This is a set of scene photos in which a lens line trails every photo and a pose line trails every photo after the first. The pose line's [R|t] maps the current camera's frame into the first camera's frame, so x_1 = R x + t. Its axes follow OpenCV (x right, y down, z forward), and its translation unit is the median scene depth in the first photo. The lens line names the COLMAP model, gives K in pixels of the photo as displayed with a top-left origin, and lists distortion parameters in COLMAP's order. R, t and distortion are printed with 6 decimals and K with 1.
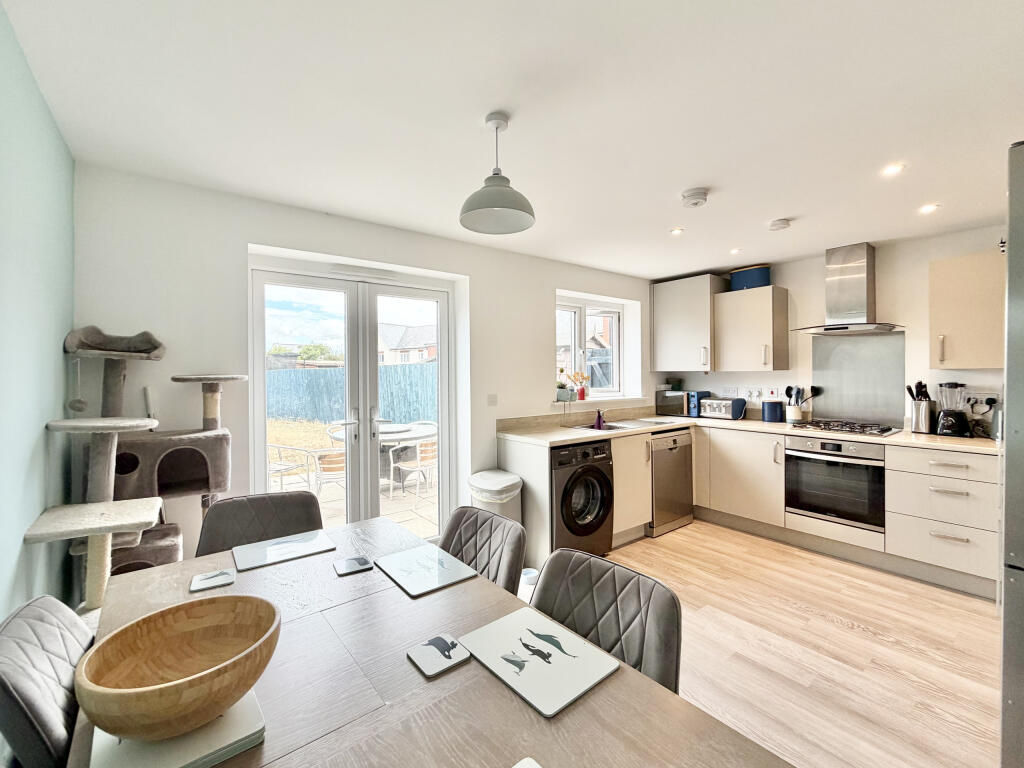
lens RADIAL K [[416.1, 0, 512.0], [0, 416.1, 384.0], [0, 0, 1]] dist [-0.001131, 0.000053]
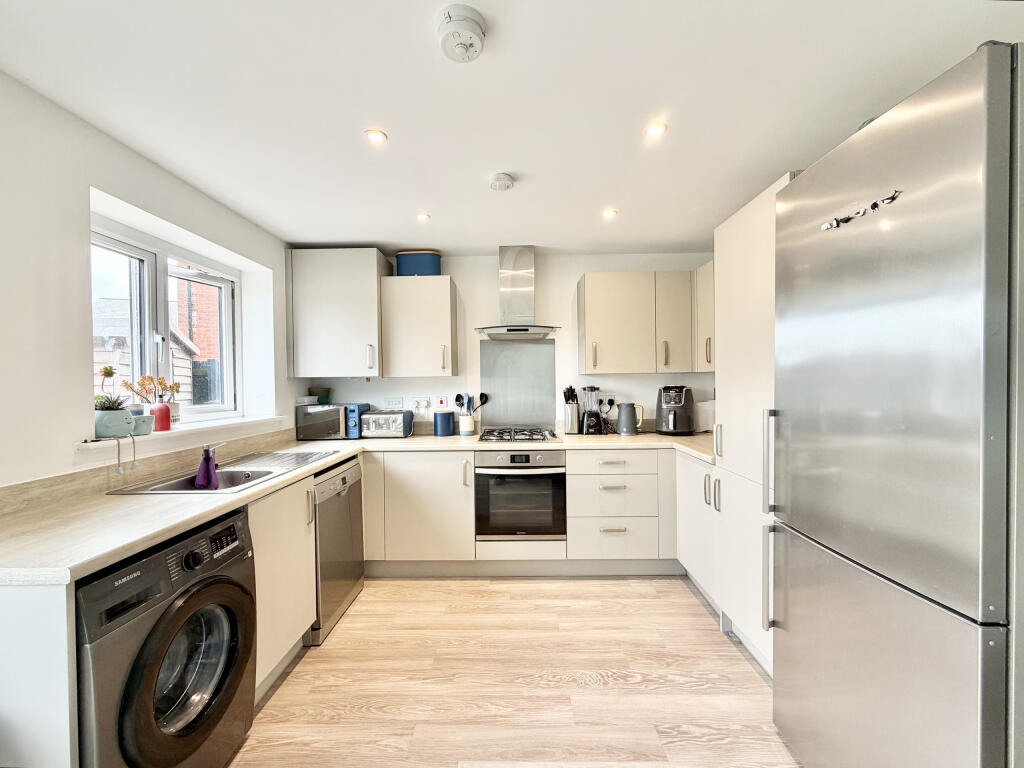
lens RADIAL K [[416.1, 0, 512.0], [0, 416.1, 384.0], [0, 0, 1]] dist [-0.001131, 0.000053]
pose [[0.620667, -0.003967, 0.784064, 0.035842], [0.028106, 0.999457, -0.017192, 0.002467], [-0.783570, 0.032708, 0.620442, 0.368590]]
